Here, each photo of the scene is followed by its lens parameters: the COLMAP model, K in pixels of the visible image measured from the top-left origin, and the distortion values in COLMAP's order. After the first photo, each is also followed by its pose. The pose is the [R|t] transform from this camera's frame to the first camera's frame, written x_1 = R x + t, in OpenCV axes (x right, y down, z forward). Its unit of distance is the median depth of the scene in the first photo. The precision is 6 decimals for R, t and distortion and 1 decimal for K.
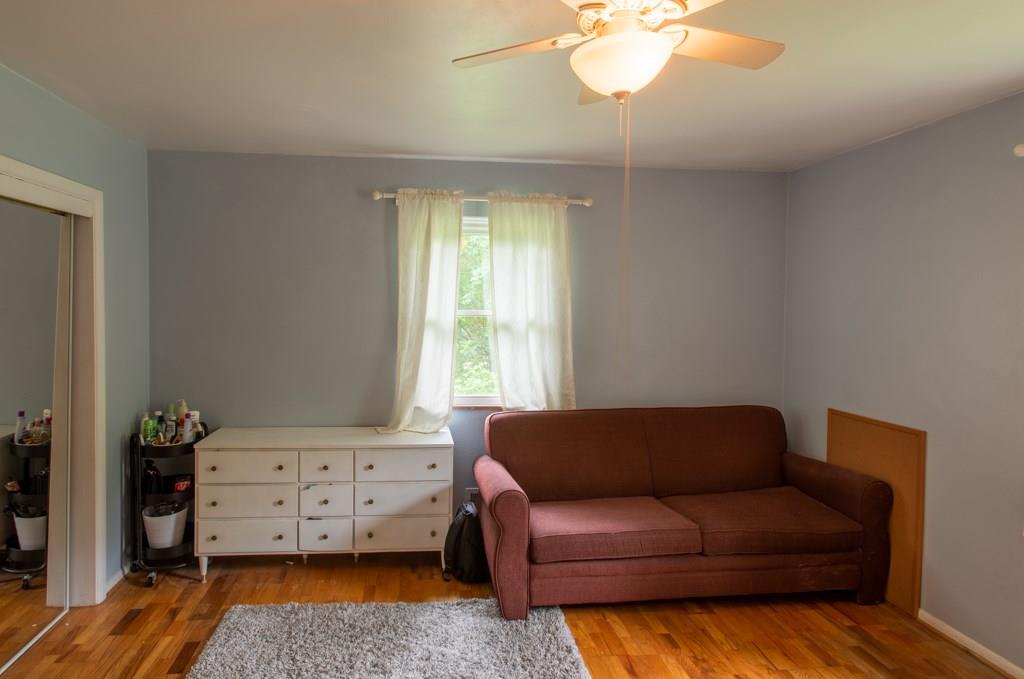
lens RADIAL K [[561.9, 0, 511.3], [0, 561.9, 316.4], [0, 0, 1]] dist [0.001943, 0.000647]
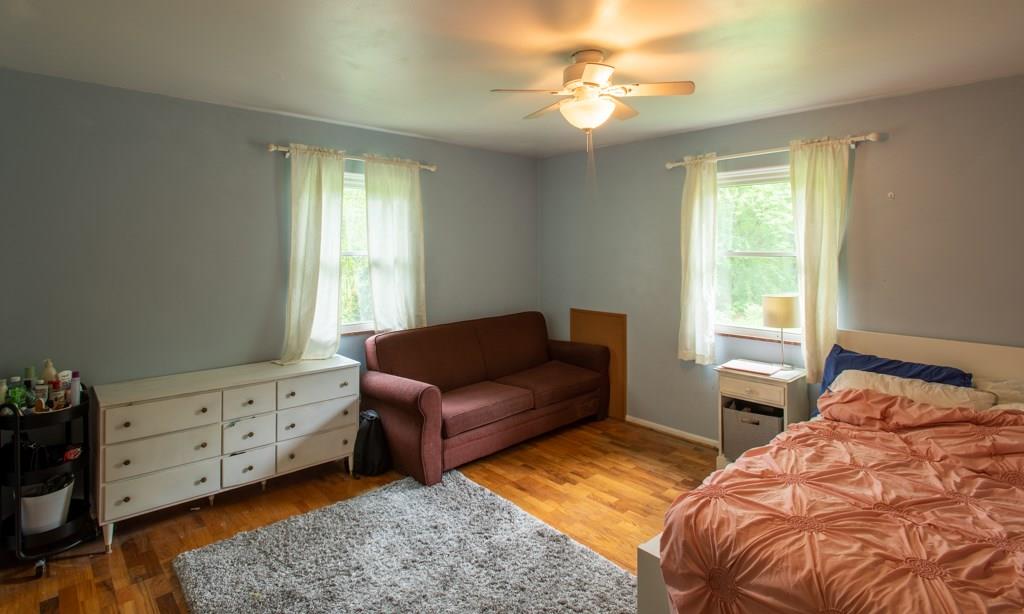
lens RADIAL K [[514.9, 0, 511.8], [0, 514.9, 242.3], [0, 0, 1]] dist [-0.002158, -0.001760]
pose [[0.791805, -0.007199, 0.610732, -0.526284], [0.023081, 0.999569, -0.018141, -0.002945], [-0.610338, 0.028460, 0.791630, -0.076339]]
